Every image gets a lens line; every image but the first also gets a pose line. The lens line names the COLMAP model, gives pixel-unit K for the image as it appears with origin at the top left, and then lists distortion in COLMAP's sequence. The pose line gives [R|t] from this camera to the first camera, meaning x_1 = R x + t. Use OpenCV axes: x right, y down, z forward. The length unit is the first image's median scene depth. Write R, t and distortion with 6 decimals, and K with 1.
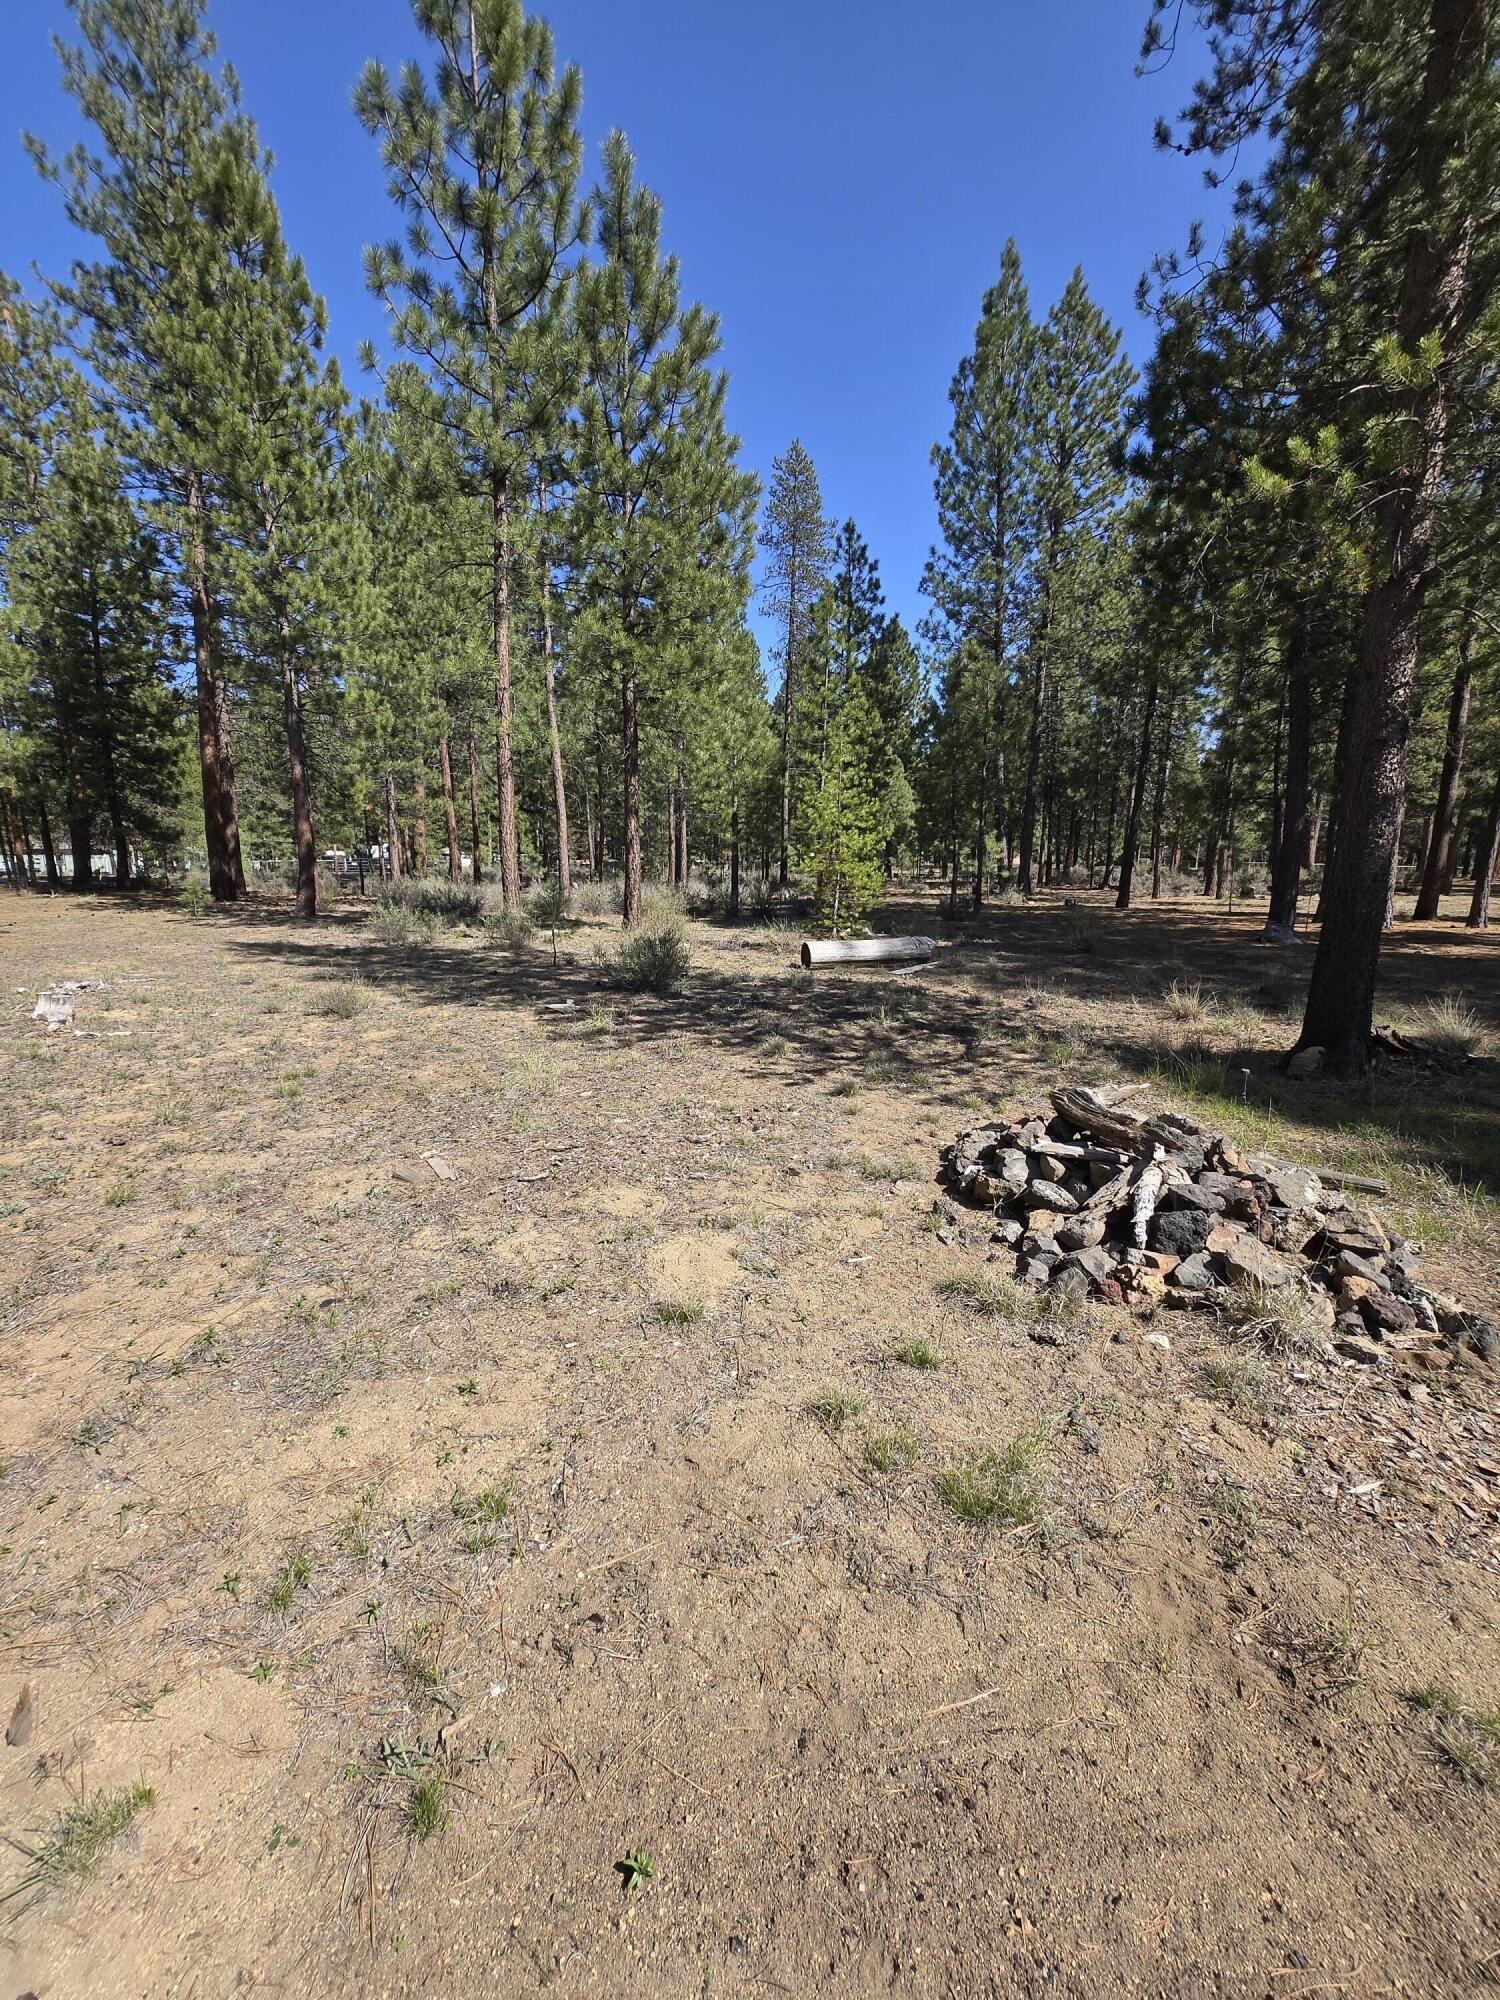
lens RADIAL K [[789.6, 0, 748.7], [0, 789.6, 996.3], [0, 0, 1]] dist [0.002810, 0.000749]
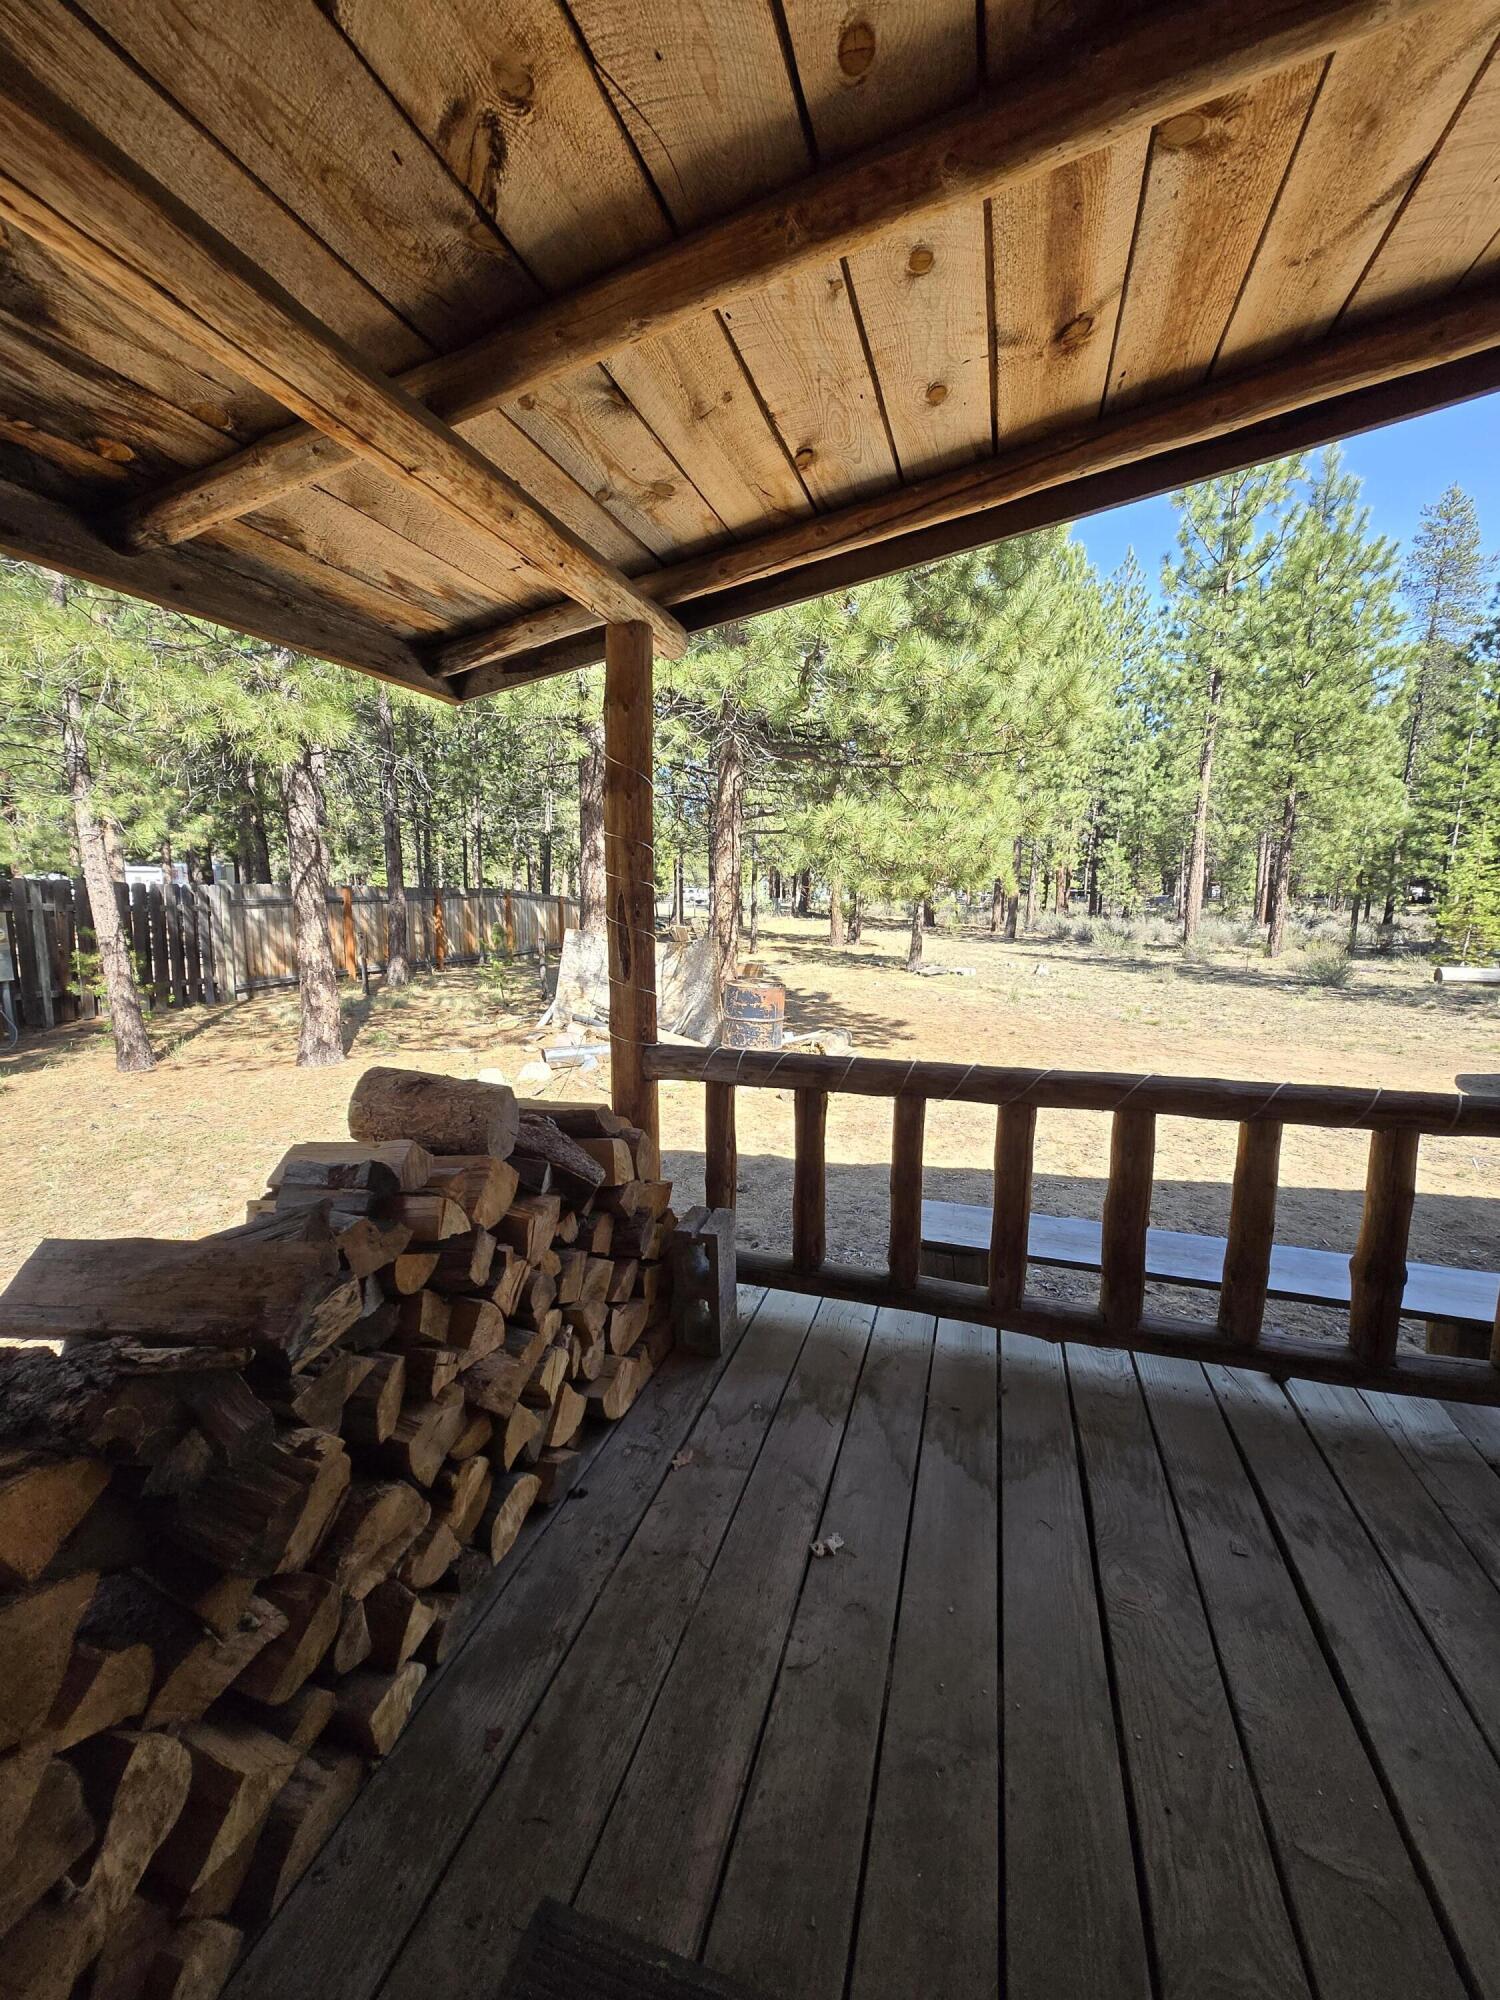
lens RADIAL K [[789.6, 0, 754.9], [0, 789.6, 1008.9], [0, 0, 1]] dist [0.002810, 0.000749]
pose [[0.819342, 0.086057, -0.566809, -0.122490], [-0.101594, 0.994817, 0.004184, 0.124049], [0.564232, 0.054156, 0.823838, -0.900462]]
